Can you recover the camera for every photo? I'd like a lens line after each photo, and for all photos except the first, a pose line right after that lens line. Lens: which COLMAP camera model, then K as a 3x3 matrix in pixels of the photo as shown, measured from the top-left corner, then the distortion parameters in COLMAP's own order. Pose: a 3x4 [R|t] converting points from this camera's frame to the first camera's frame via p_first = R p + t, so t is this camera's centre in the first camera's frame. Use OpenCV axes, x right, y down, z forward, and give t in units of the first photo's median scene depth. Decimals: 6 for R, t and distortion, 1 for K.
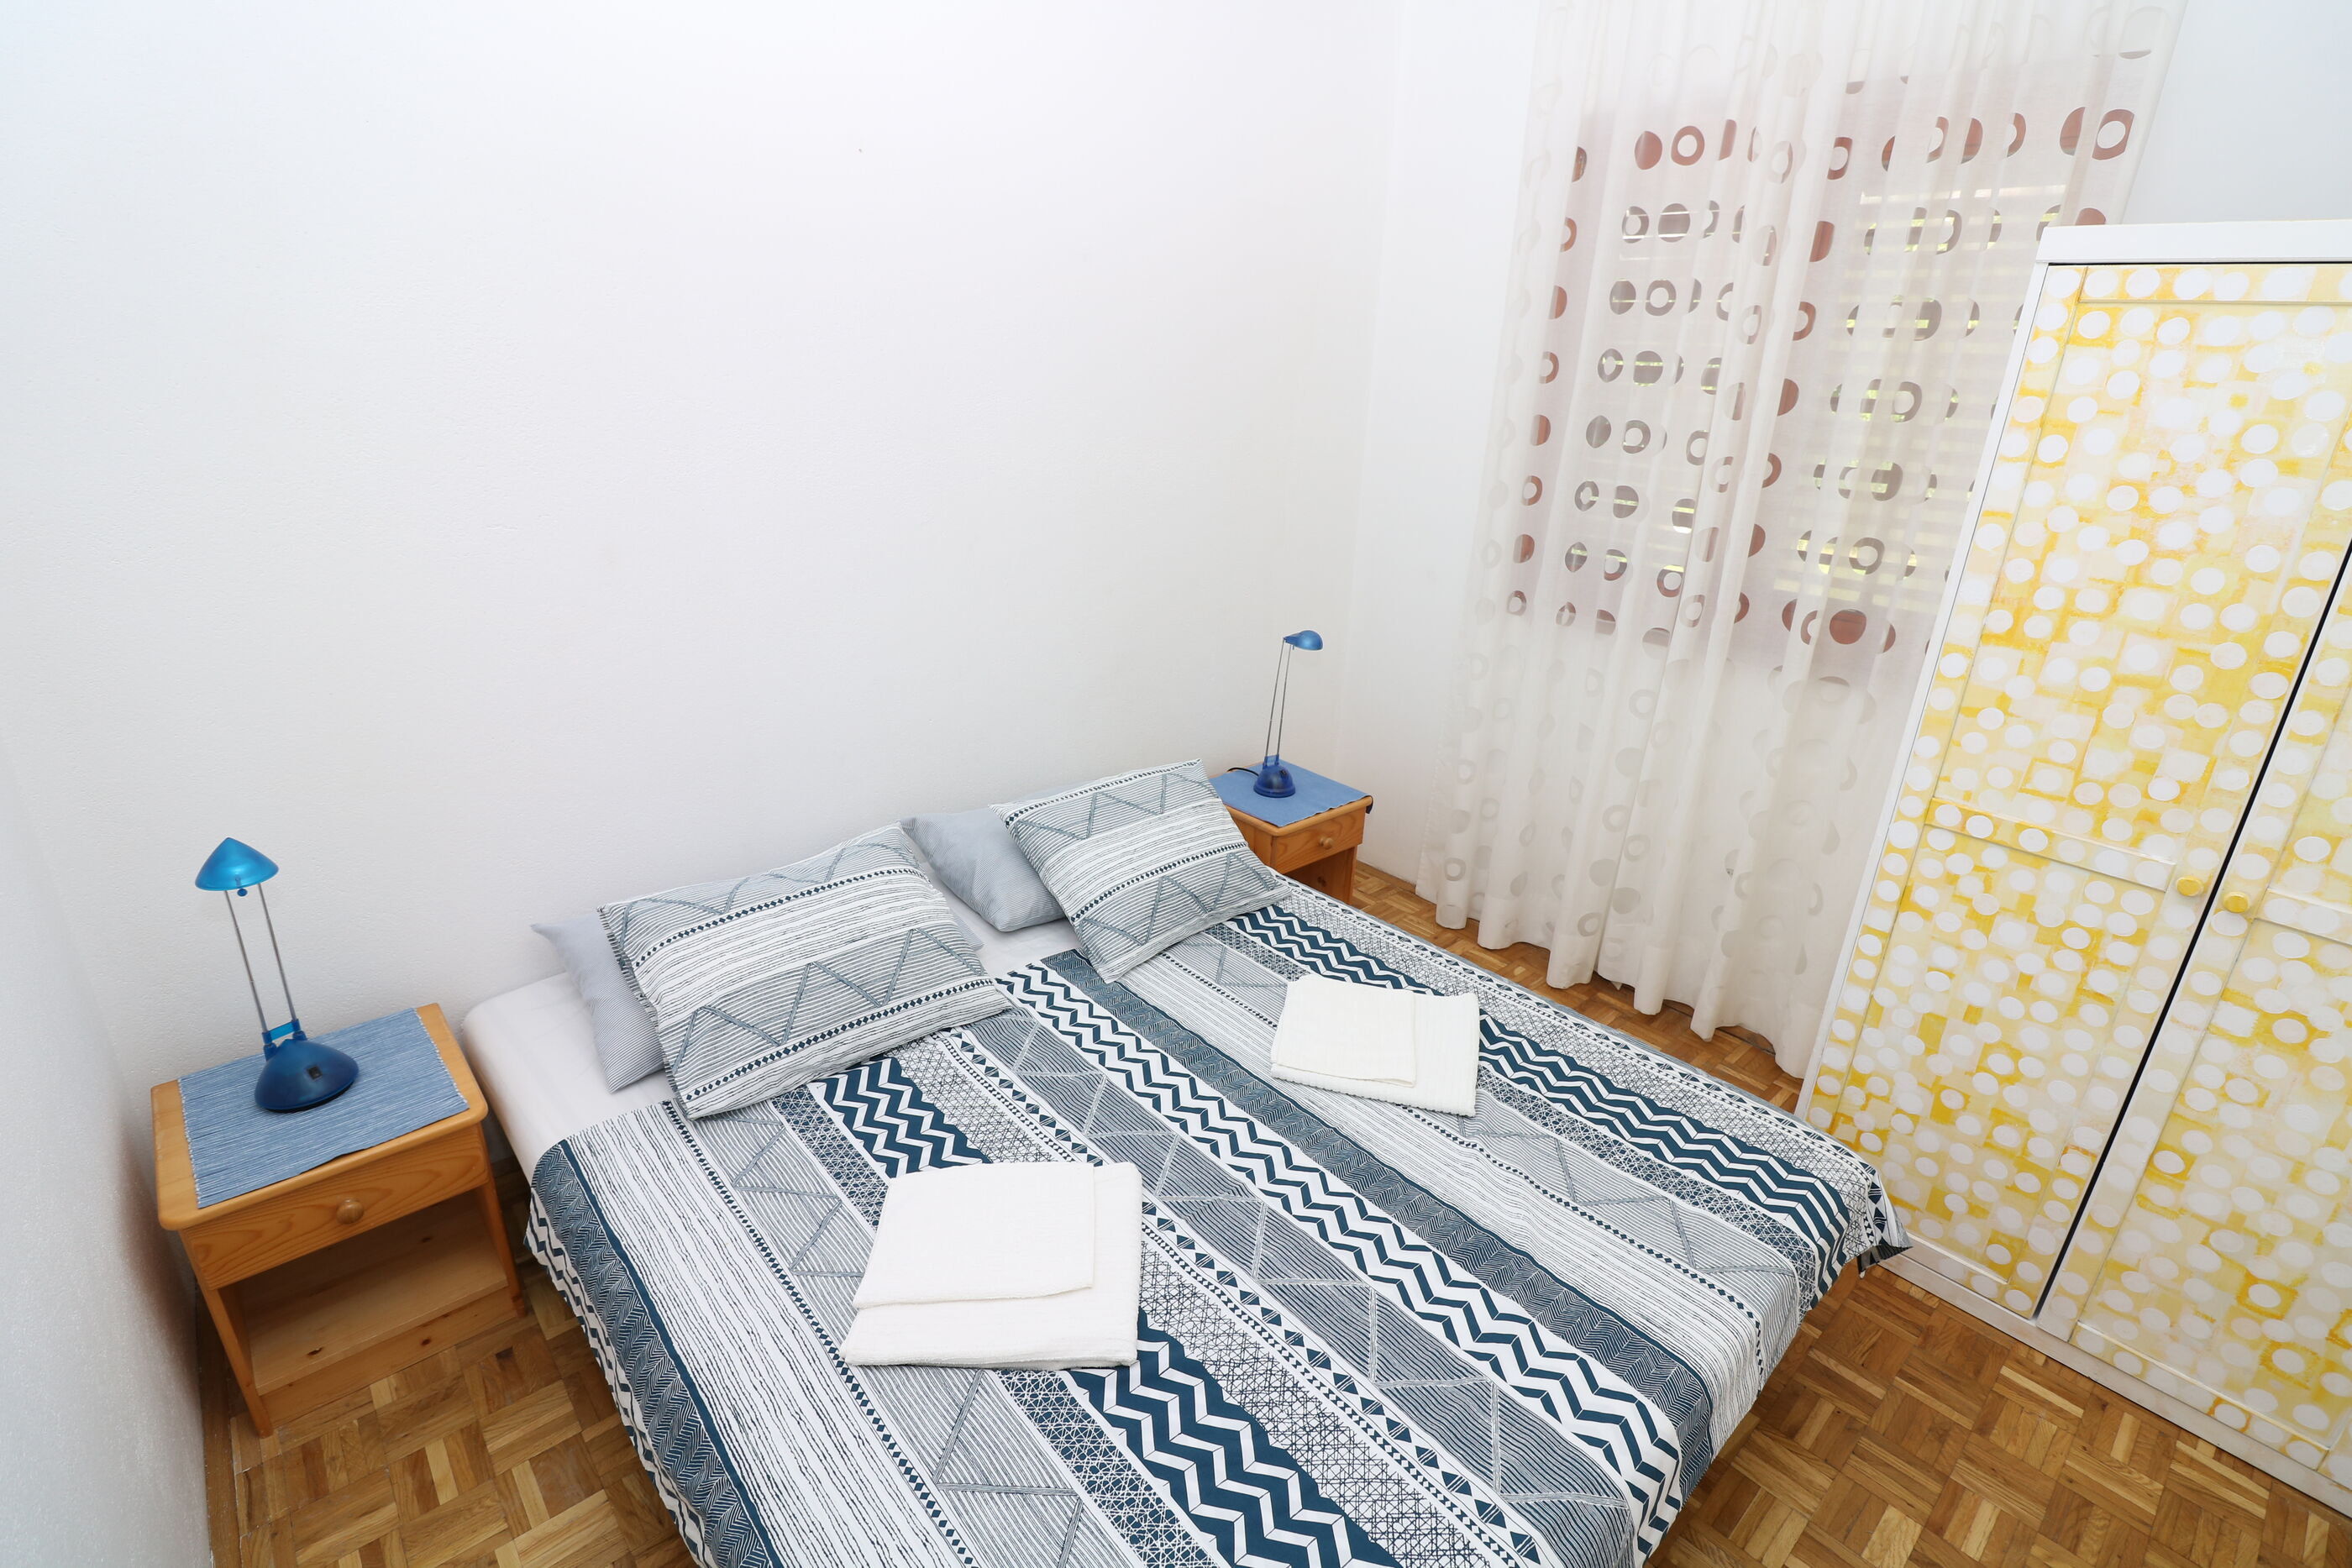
lens RADIAL K [[1087.7, 0, 1191.3], [0, 1087.7, 790.1], [0, 0, 1]] dist [-0.001228, -0.012597]
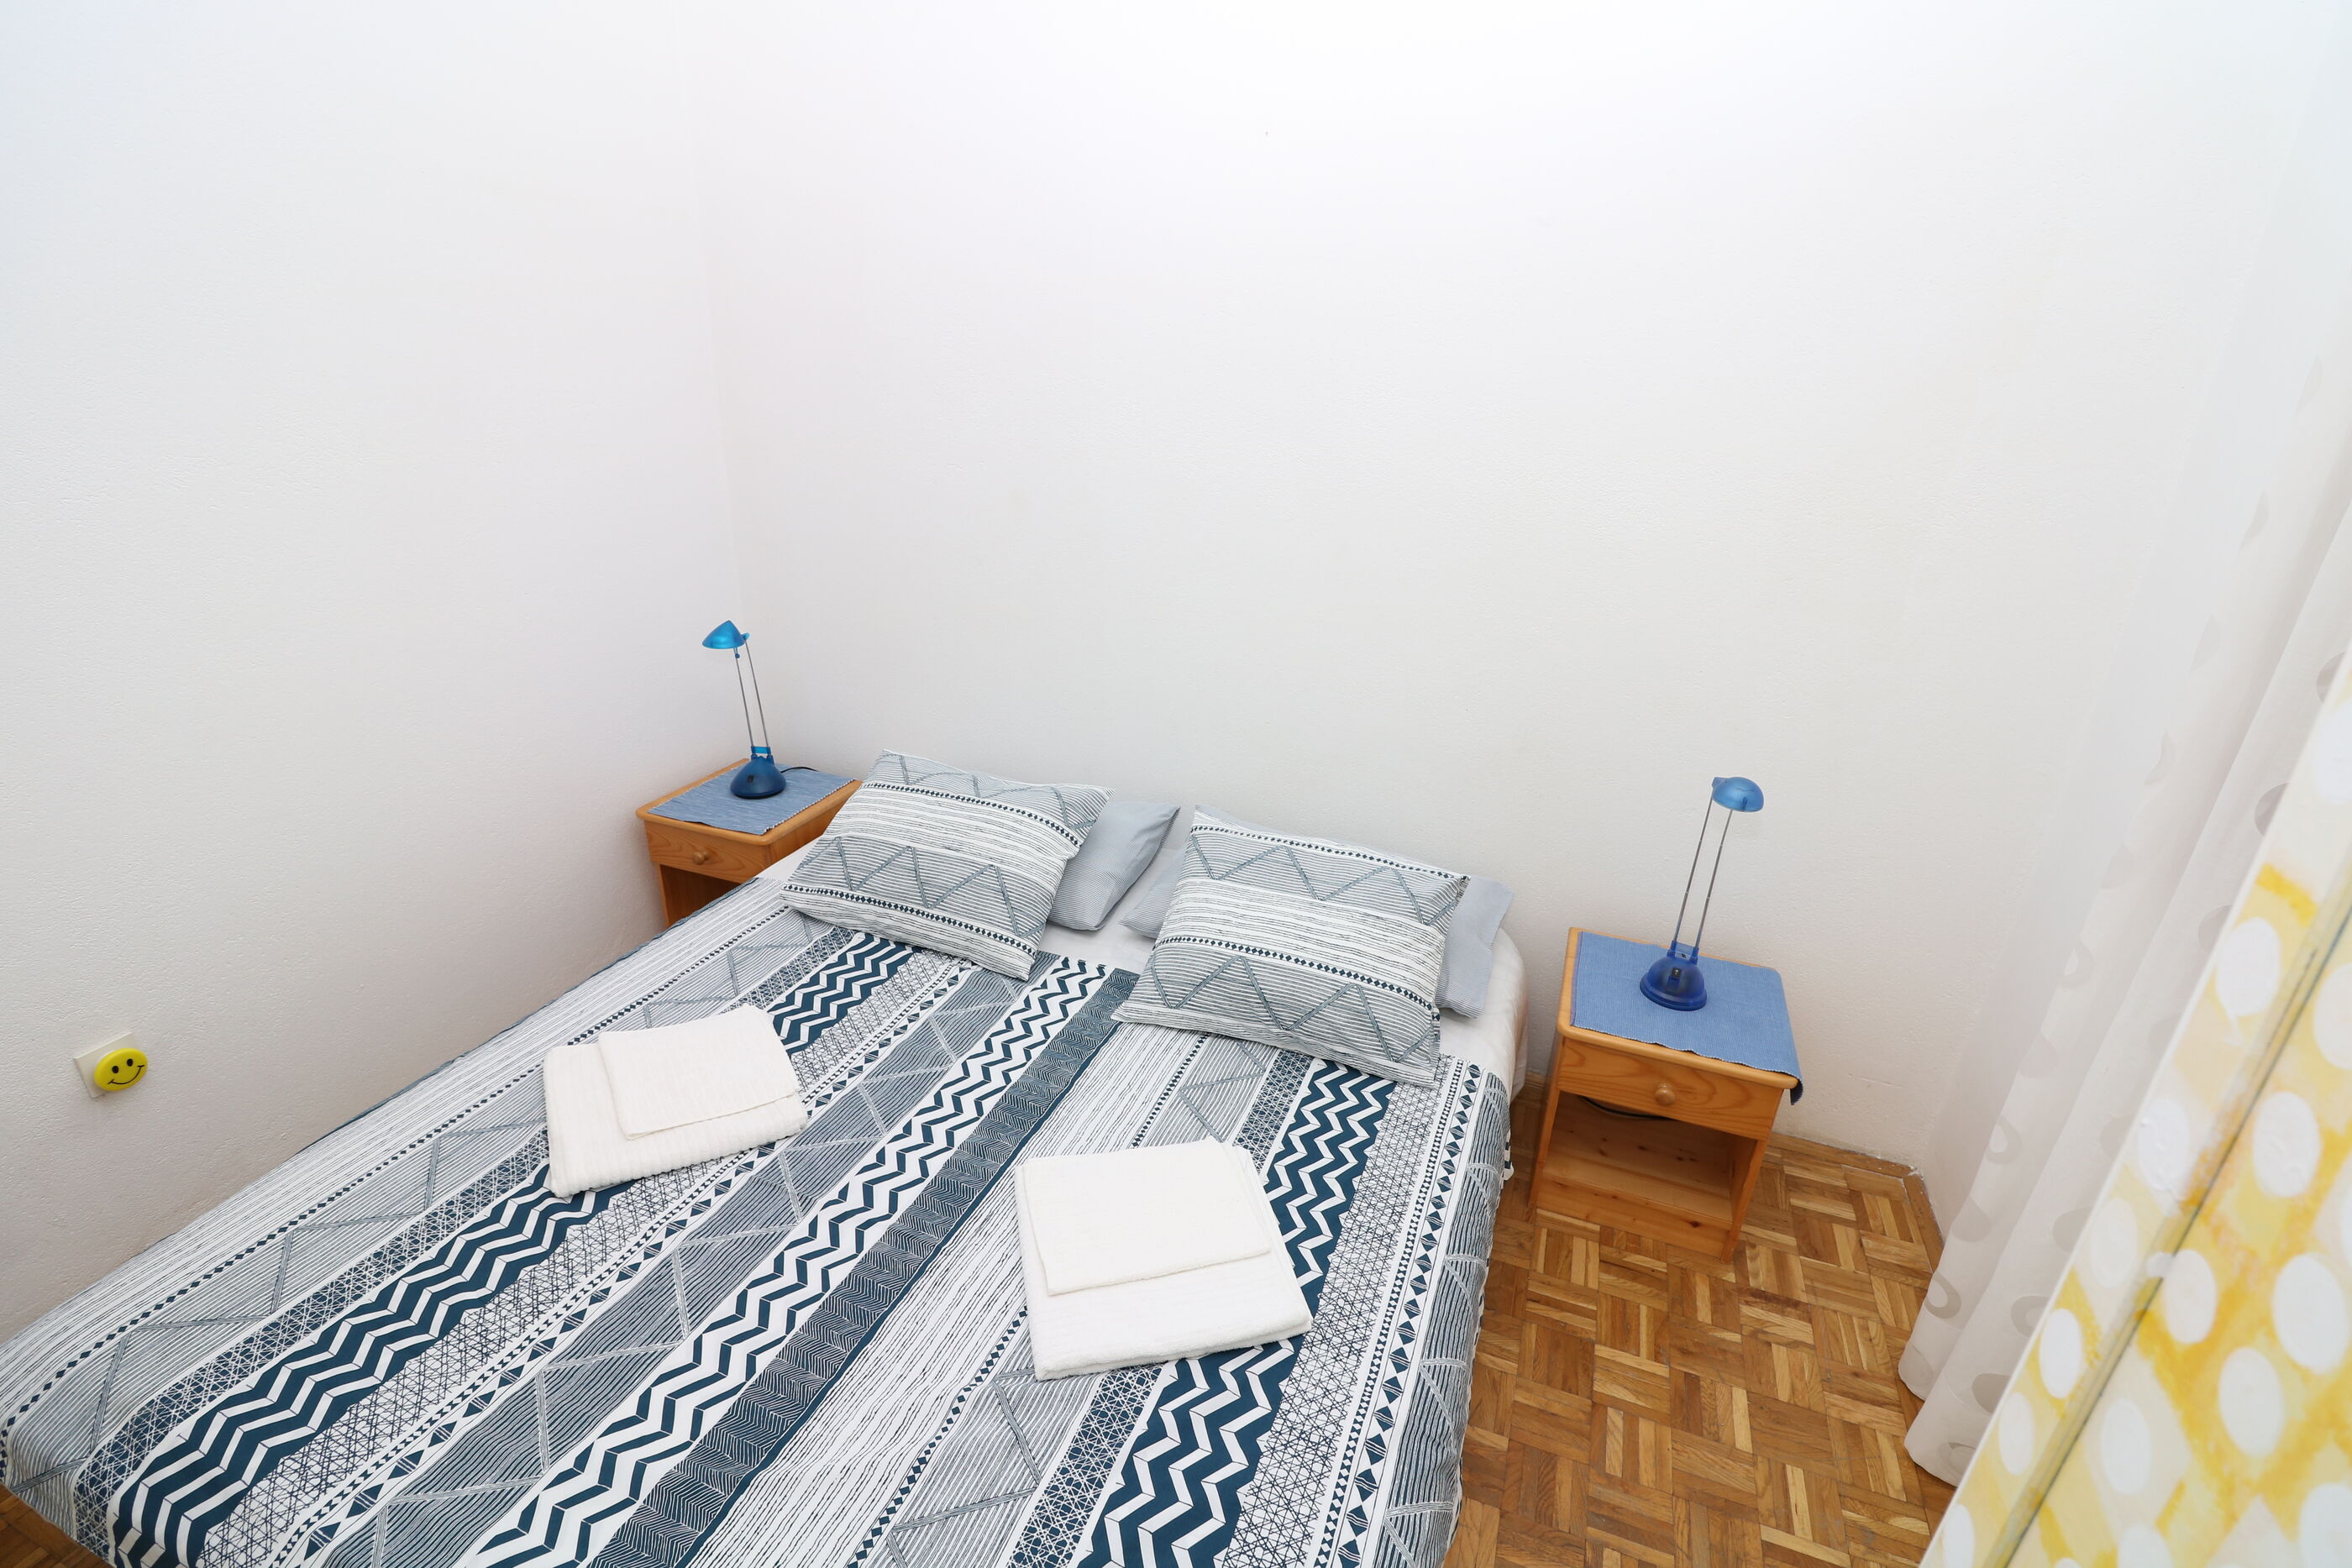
lens RADIAL K [[1087.7, 0, 1191.3], [0, 1087.7, 790.1], [0, 0, 1]] dist [-0.001228, -0.012597]
pose [[0.457457, 0.330747, -0.825433, 0.772034], [-0.350593, 0.920146, 0.174399, -0.218431], [0.817201, 0.209611, 0.536885, 0.620975]]
